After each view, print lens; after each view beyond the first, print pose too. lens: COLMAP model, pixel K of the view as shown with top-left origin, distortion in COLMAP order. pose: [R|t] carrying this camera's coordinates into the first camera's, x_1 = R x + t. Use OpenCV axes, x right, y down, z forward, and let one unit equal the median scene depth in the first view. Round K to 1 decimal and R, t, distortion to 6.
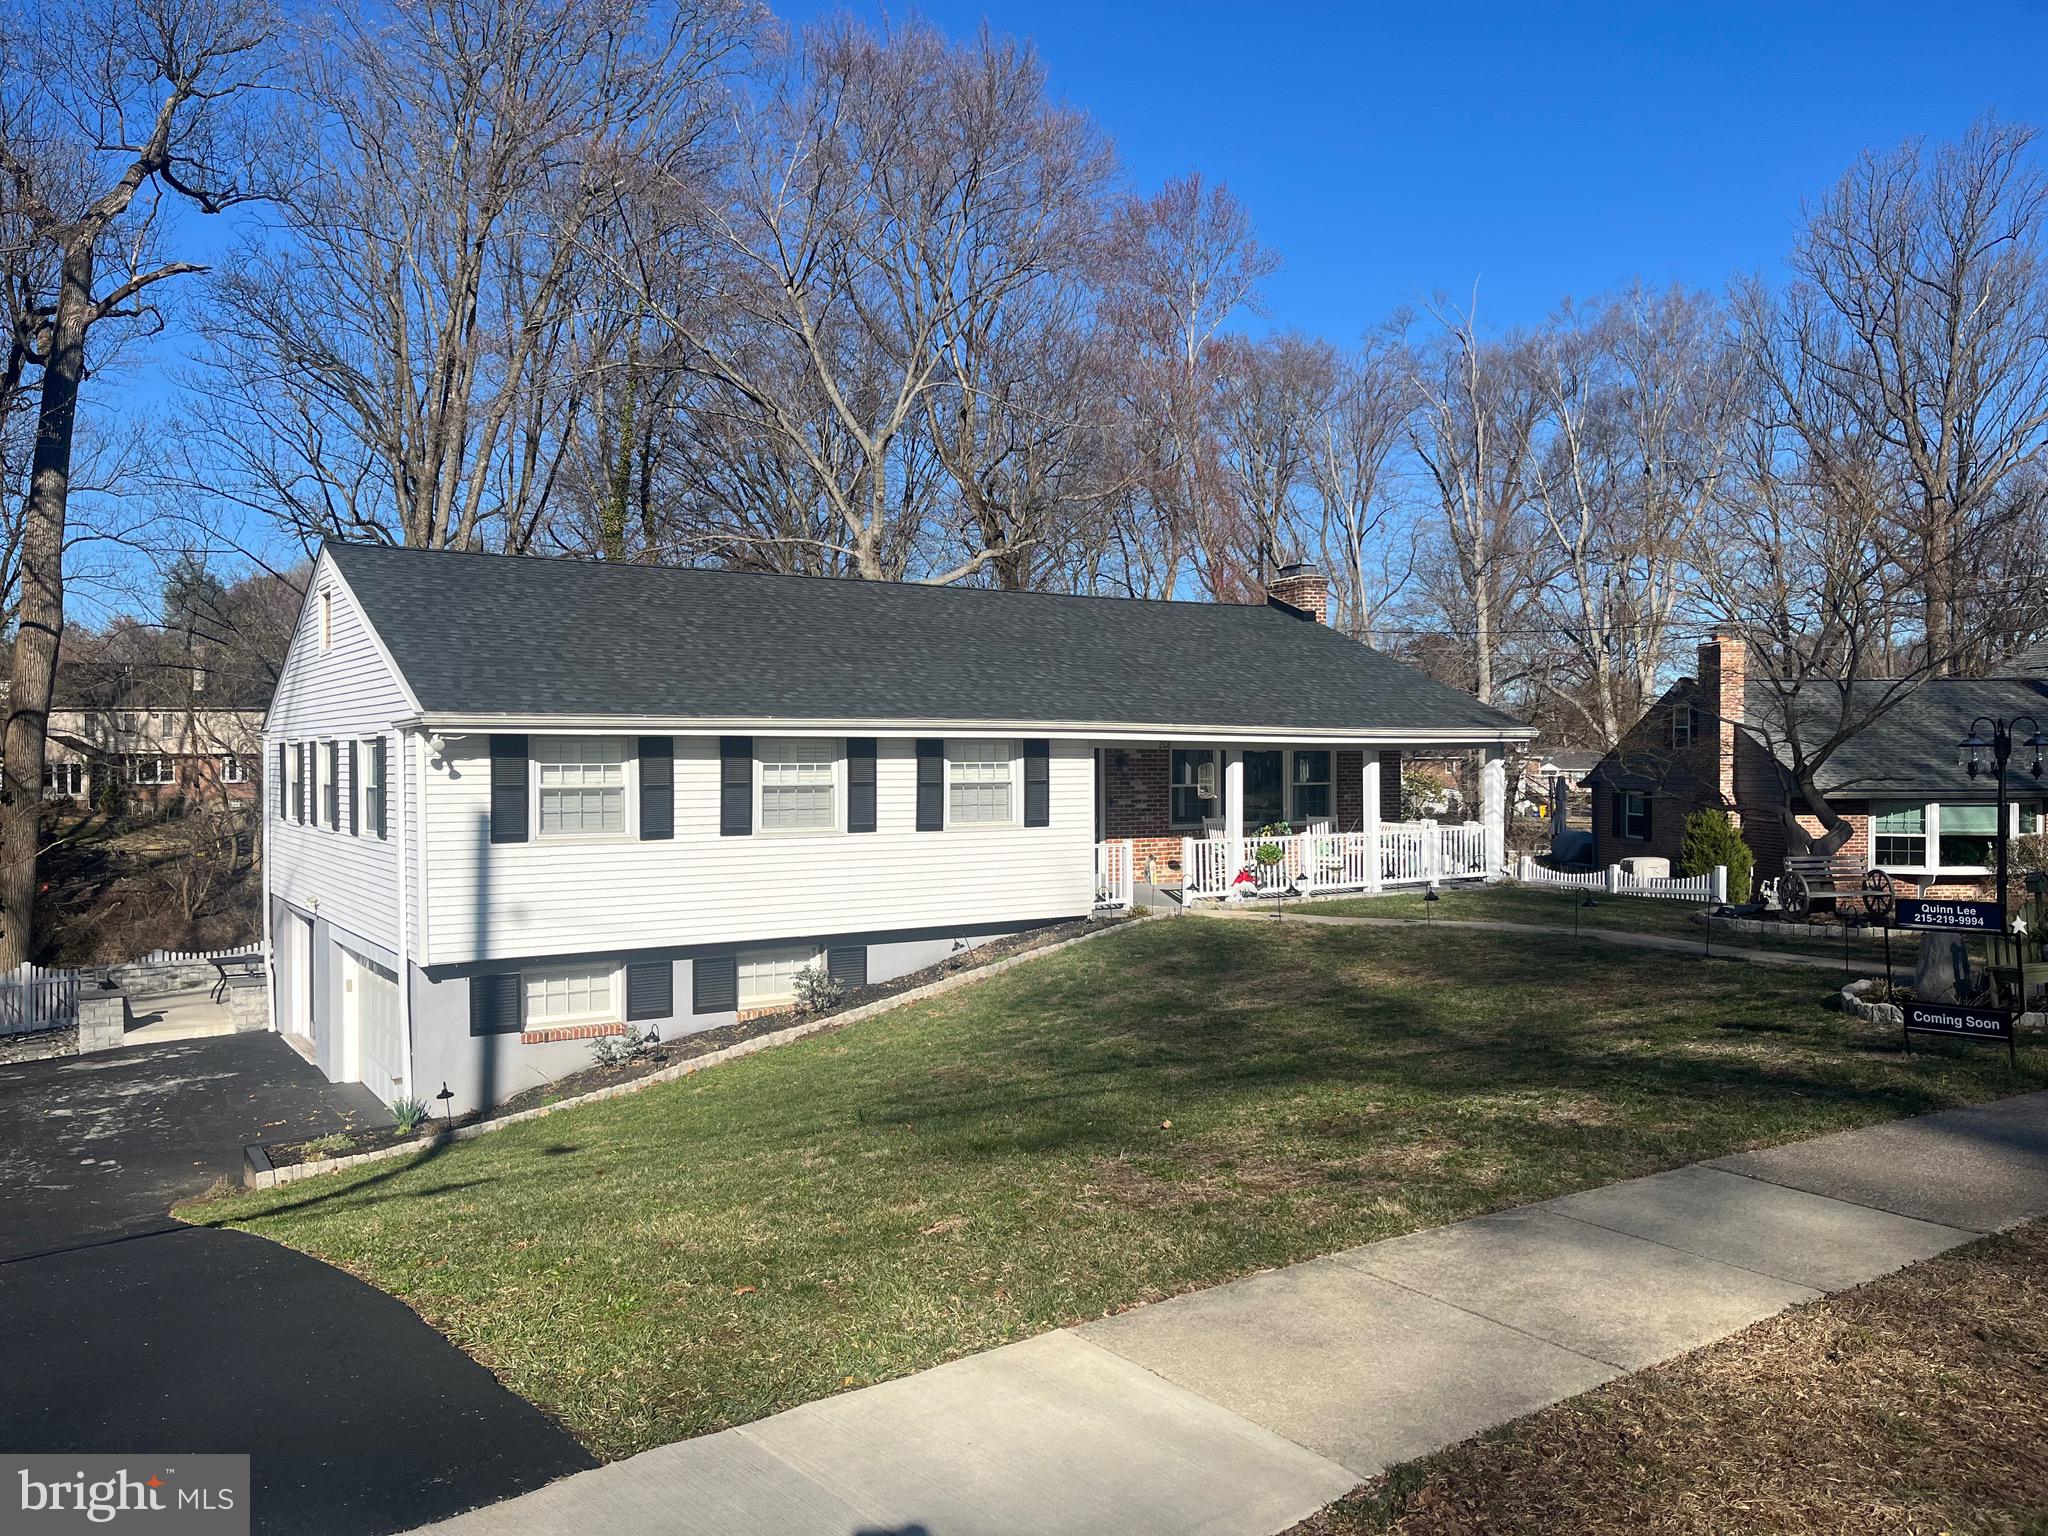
lens RADIAL K [[1634.6, 0, 1024.0], [0, 1634.6, 768.0], [0, 0, 1]] dist [0.002246, 0.000409]
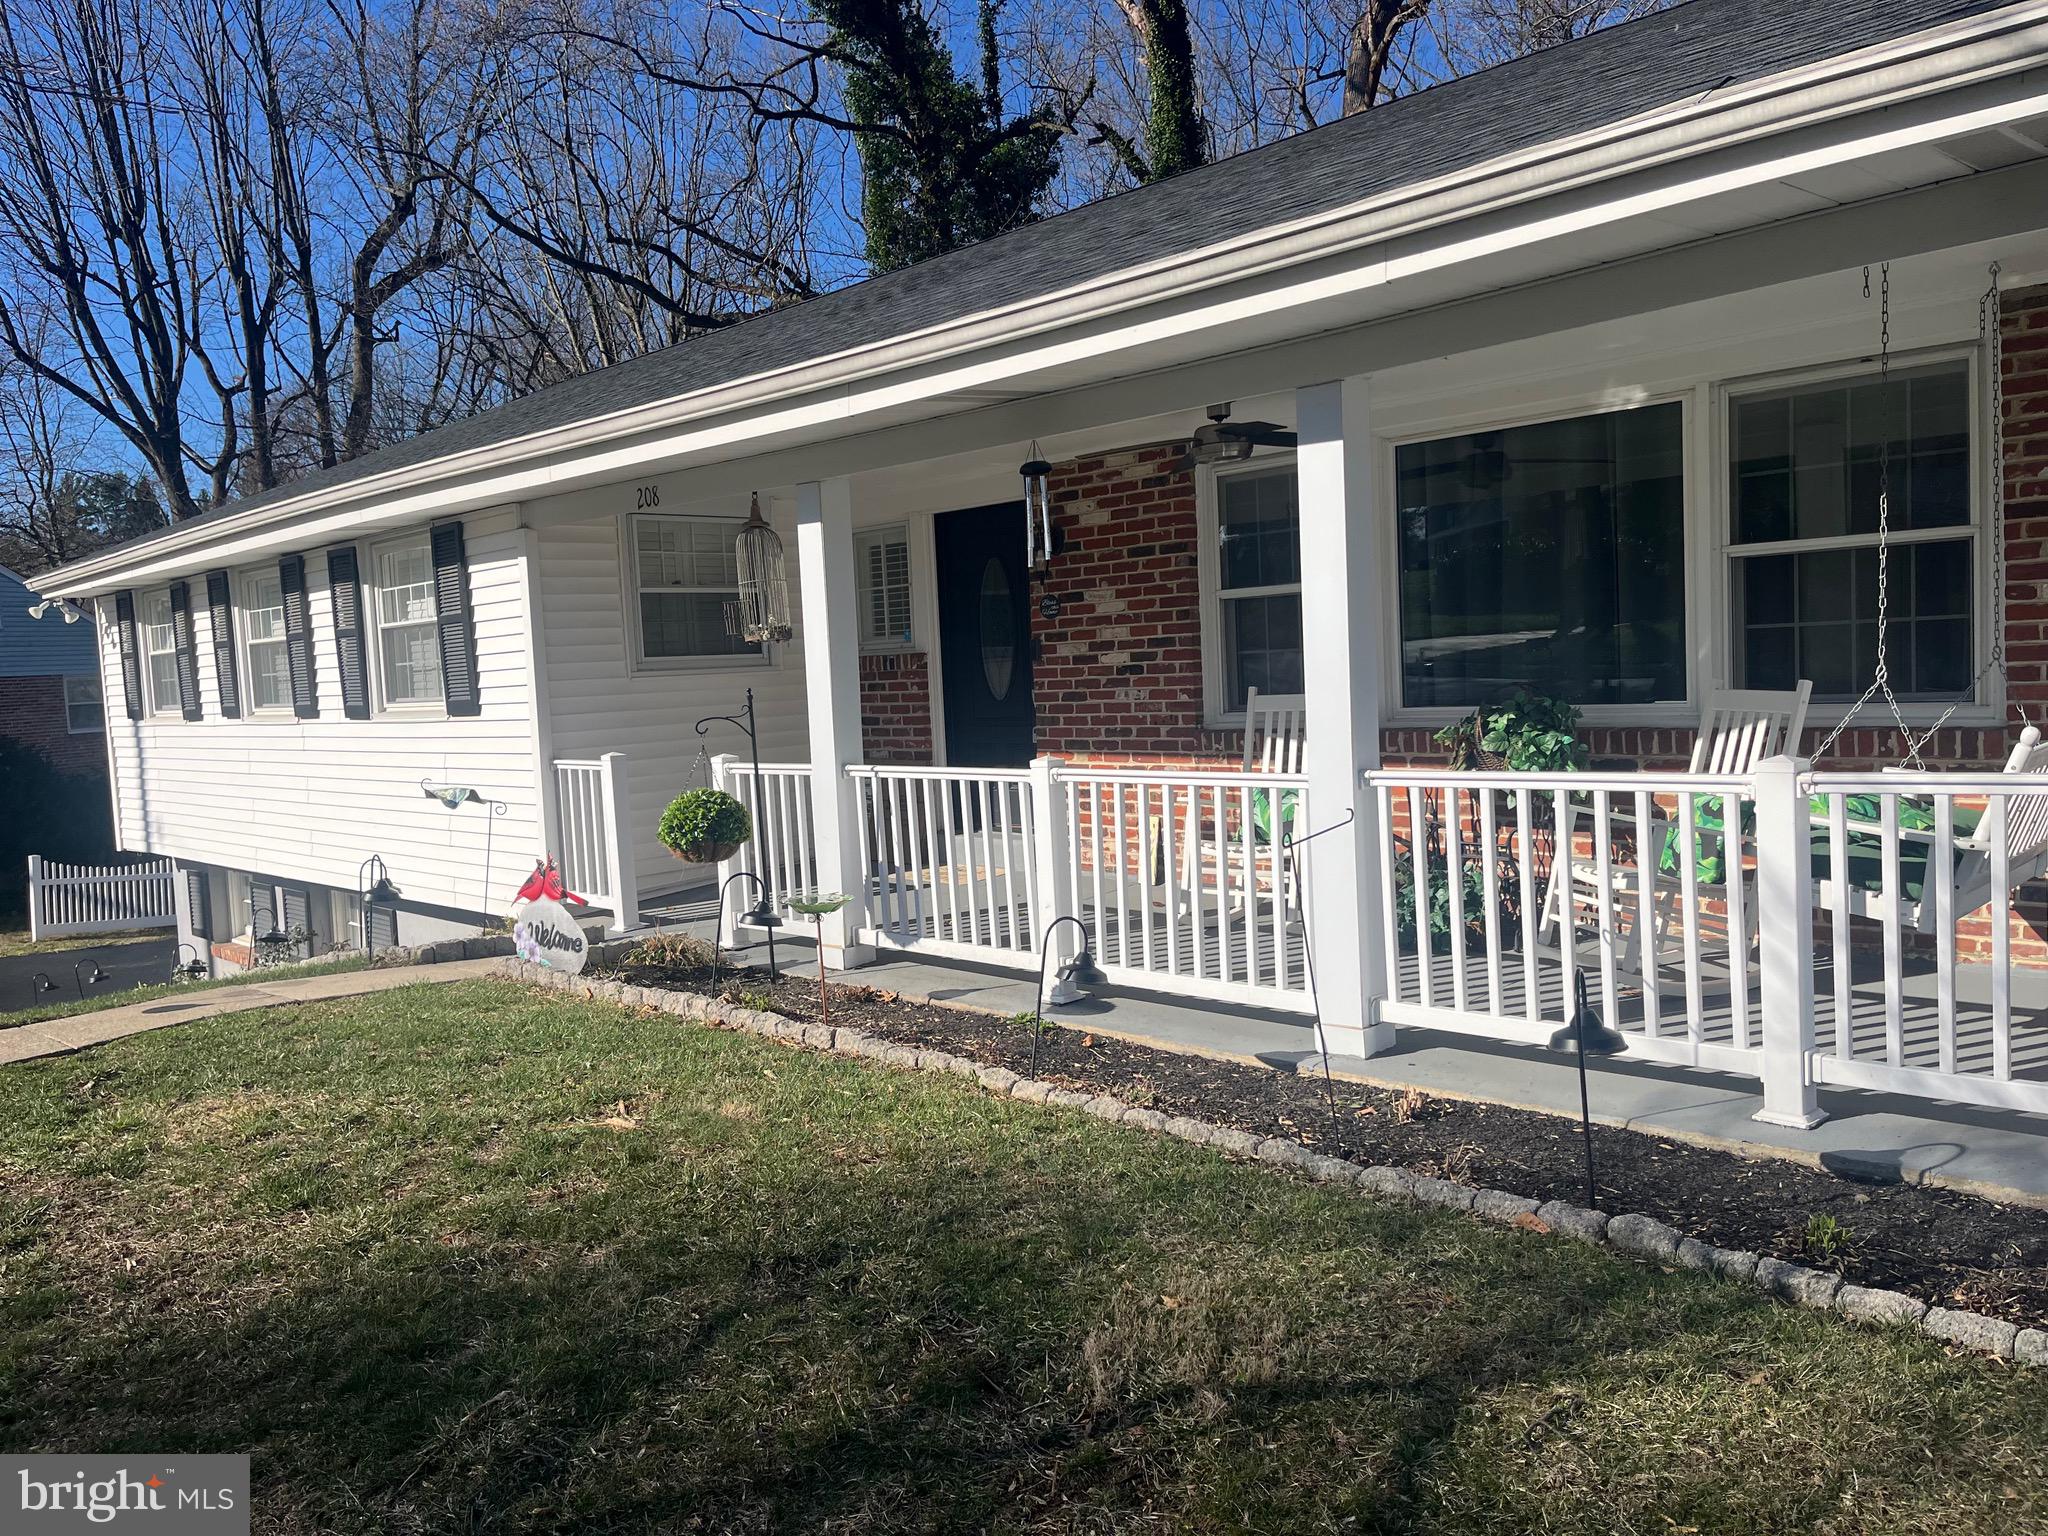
lens RADIAL K [[1634.6, 0, 1024.0], [0, 1634.6, 768.0], [0, 0, 1]] dist [0.002246, 0.000409]
pose [[0.166073, 0.054486, -0.984607, 0.475529], [0.036610, 0.997443, 0.061371, 0.027814], [0.985434, -0.046238, 0.163654, 1.057062]]
